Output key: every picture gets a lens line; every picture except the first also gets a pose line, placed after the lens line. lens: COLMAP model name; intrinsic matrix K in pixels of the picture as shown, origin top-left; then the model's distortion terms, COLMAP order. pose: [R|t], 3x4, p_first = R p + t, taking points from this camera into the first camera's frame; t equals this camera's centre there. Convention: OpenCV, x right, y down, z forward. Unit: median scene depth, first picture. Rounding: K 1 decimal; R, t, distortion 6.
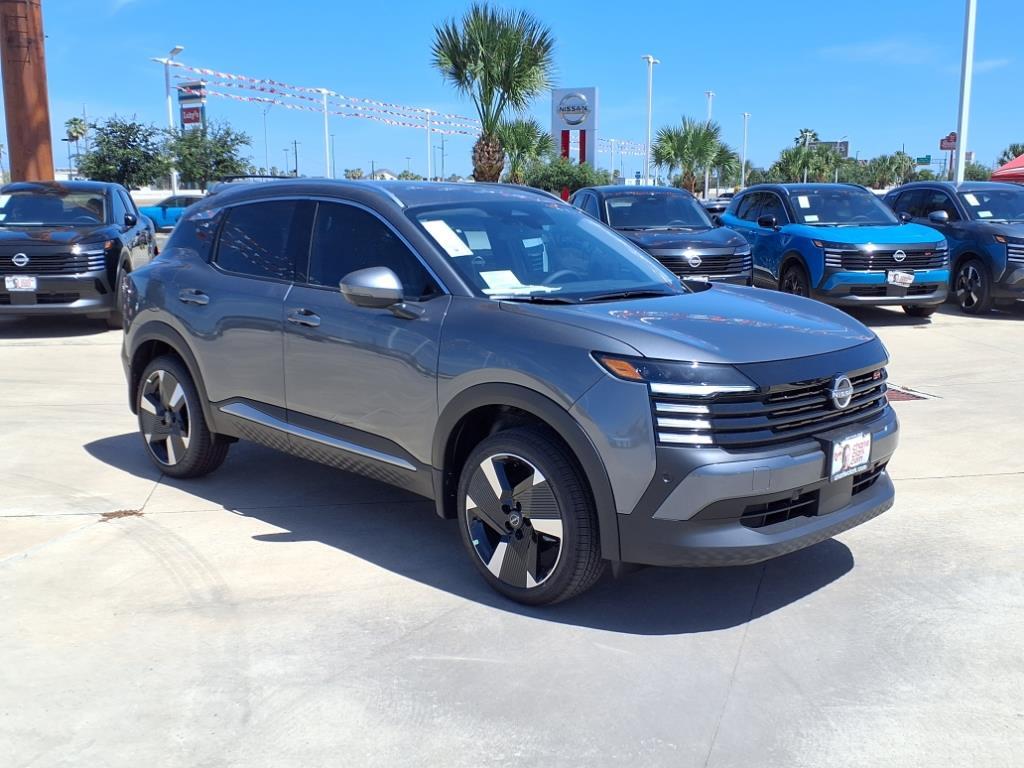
lens RADIAL K [[1094.3, 0, 512.9], [0, 1094.3, 335.1], [0, 0, 1]] dist [0.189131, -0.460249]
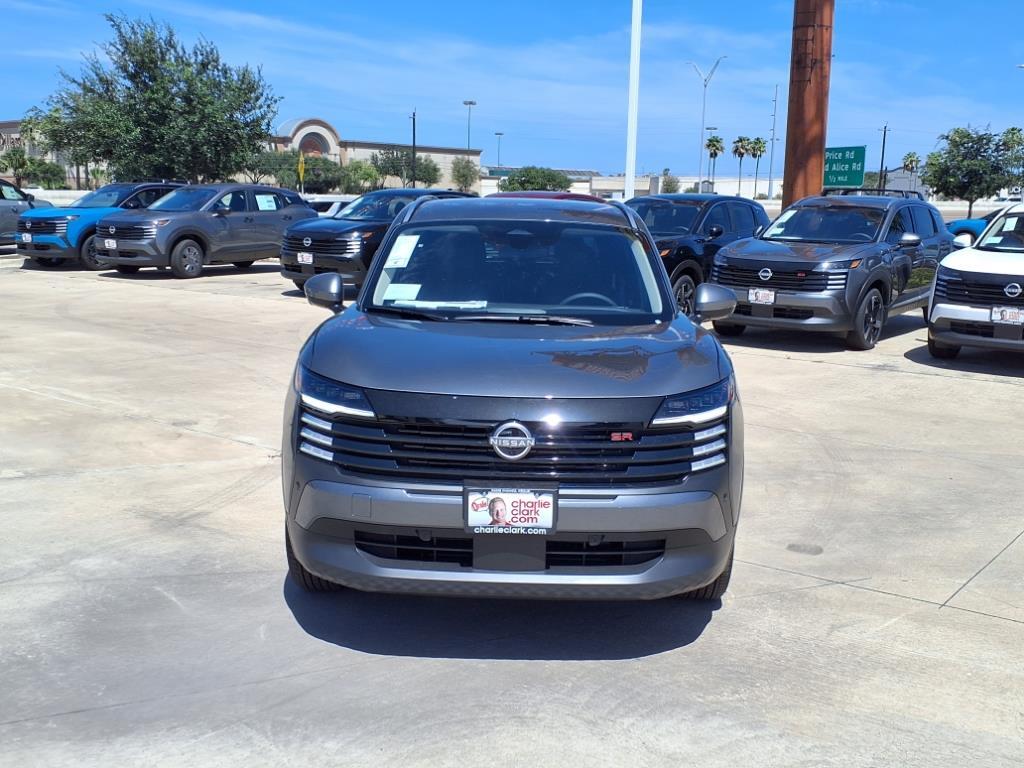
lens RADIAL K [[1094.3, 0, 512.9], [0, 1094.3, 335.1], [0, 0, 1]] dist [0.189131, -0.460249]
pose [[0.690128, 0.103649, -0.716227, 0.795345], [-0.110056, 0.993211, 0.037688, -0.058620], [0.715270, 0.052815, 0.696849, 0.314158]]
